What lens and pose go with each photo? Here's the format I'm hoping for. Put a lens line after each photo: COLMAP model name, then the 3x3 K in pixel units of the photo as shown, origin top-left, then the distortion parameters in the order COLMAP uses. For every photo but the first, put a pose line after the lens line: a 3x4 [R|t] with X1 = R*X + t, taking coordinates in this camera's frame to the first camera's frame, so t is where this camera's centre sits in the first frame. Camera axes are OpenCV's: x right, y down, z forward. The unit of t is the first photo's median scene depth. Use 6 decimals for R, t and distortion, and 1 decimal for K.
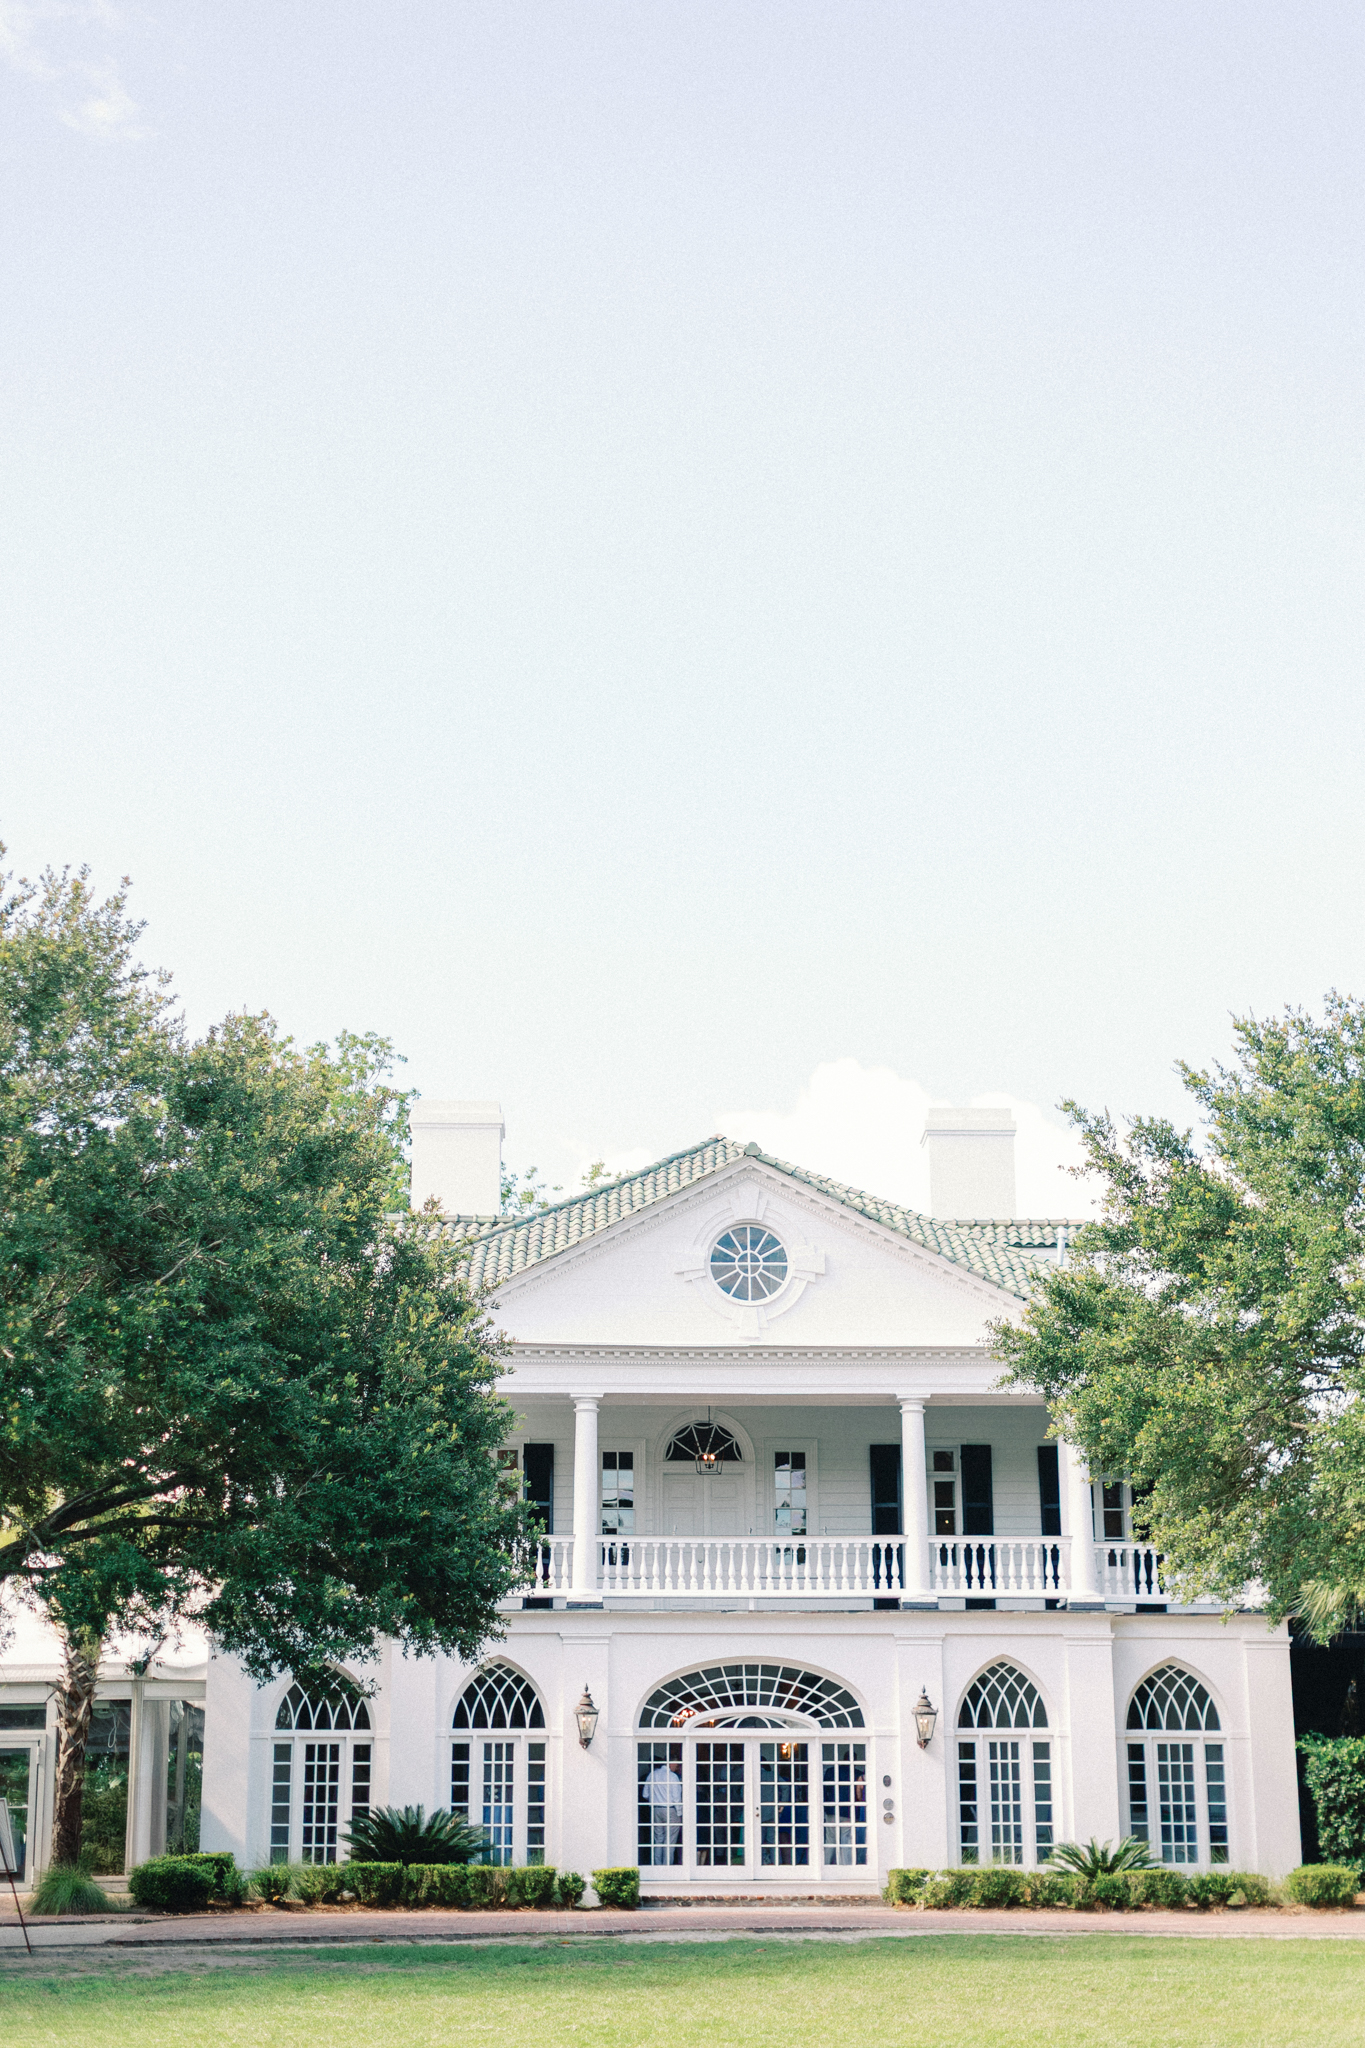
lens RADIAL K [[3043.7, 0, 689.5], [0, 3043.7, 1027.2], [0, 0, 1]] dist [0.017670, 0.000000]
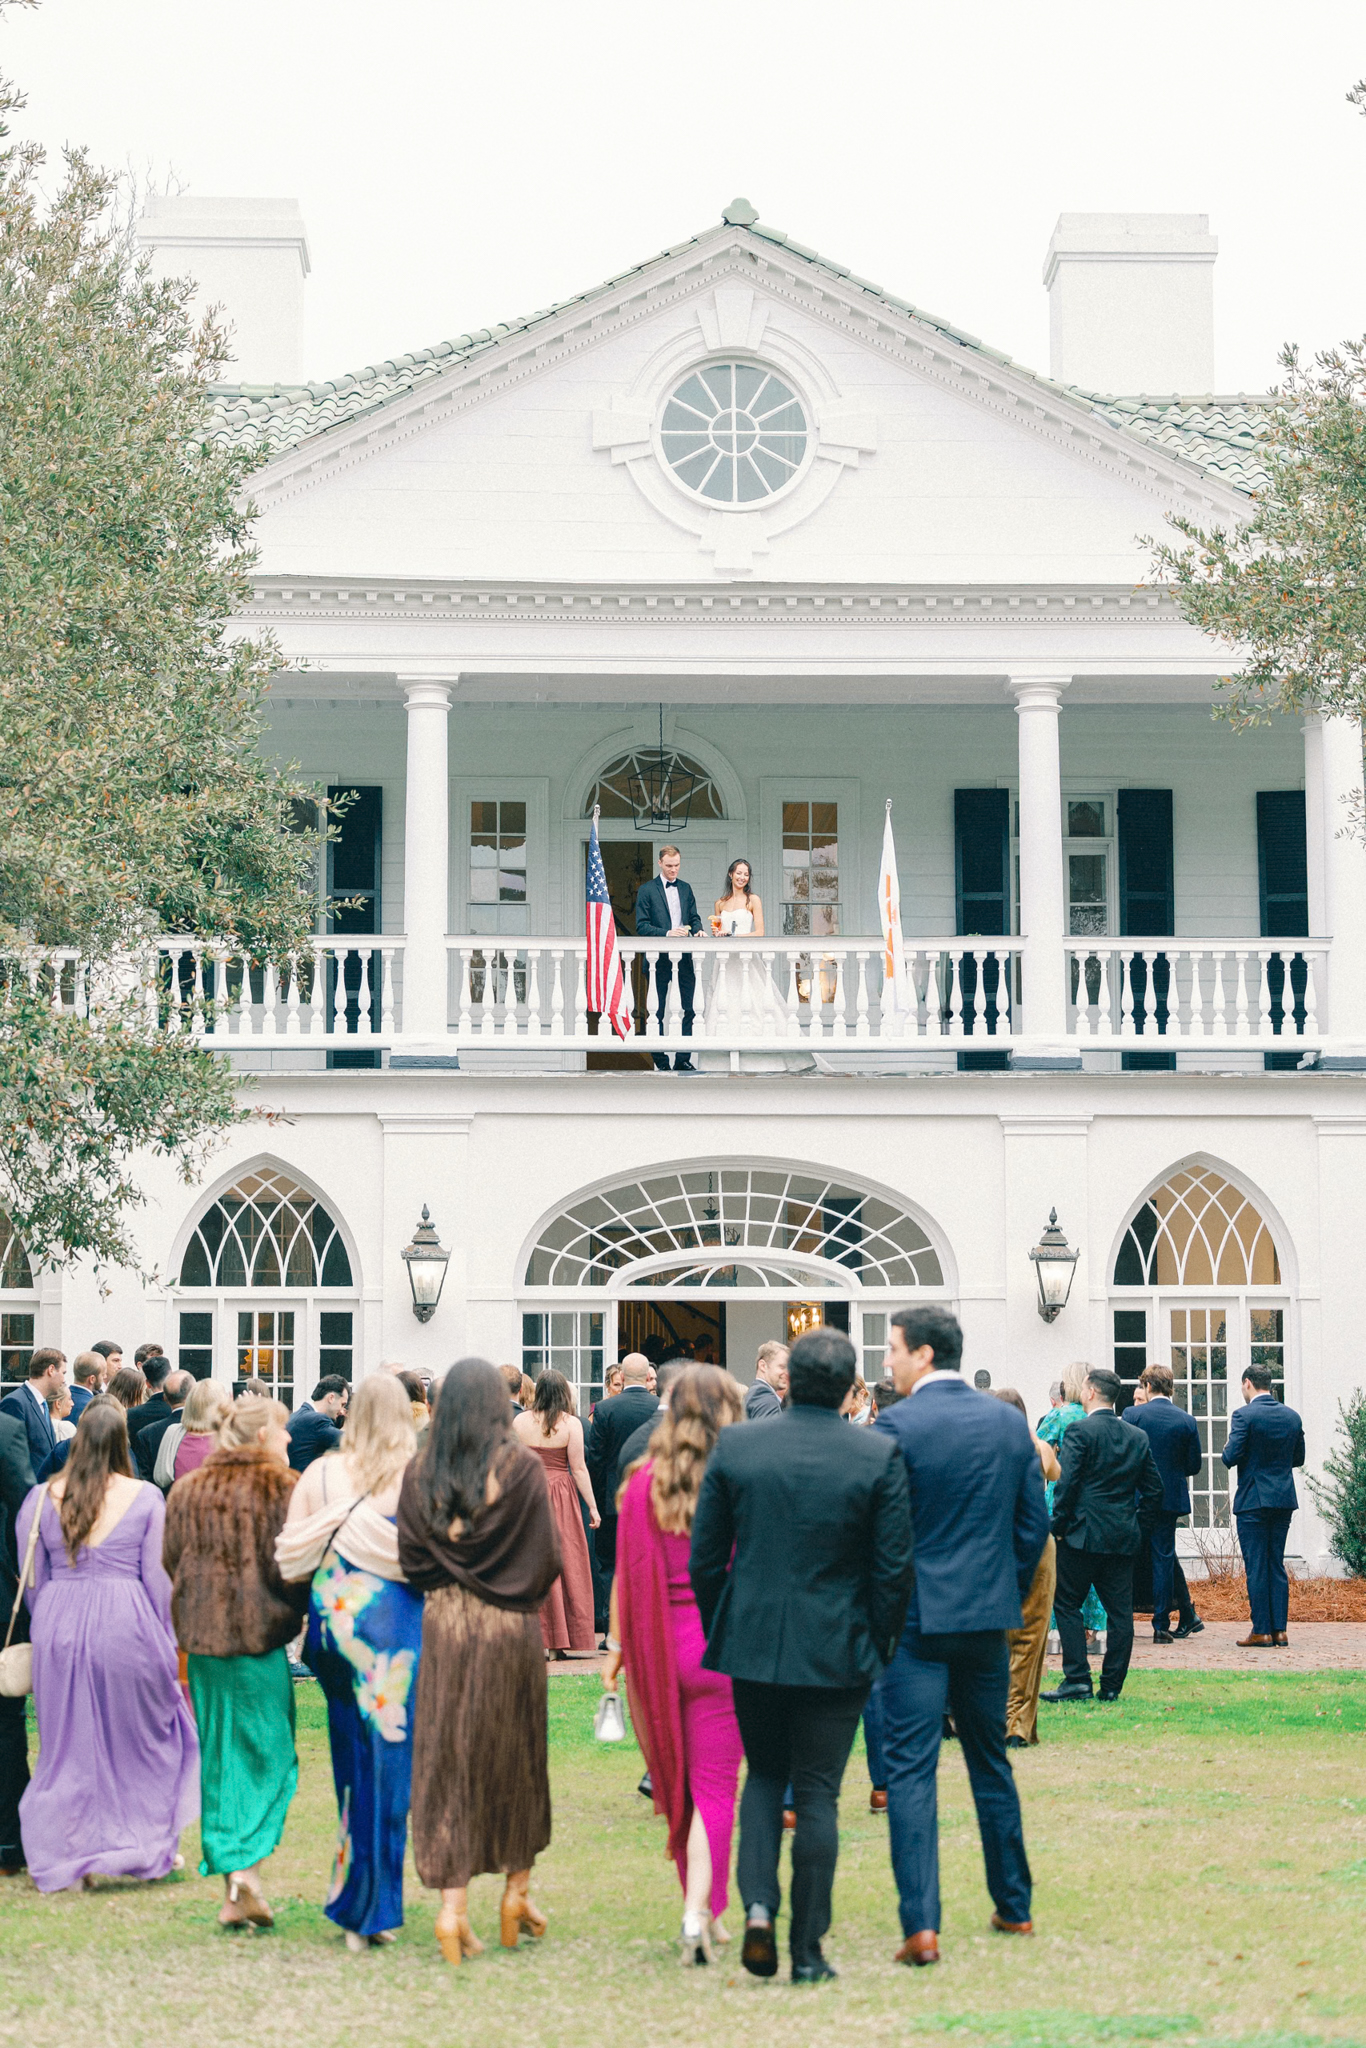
lens RADIAL K [[4096.0, 0, 682.9], [0, 4096.0, 1022.1], [0, 0, 1]] dist [-0.101733, 0.000000]
pose [[0.999958, 0.000408, -0.009143, 0.017645], [0.001218, 0.984191, 0.177105, 0.054028], [0.009071, -0.177108, 0.984150, 0.286793]]
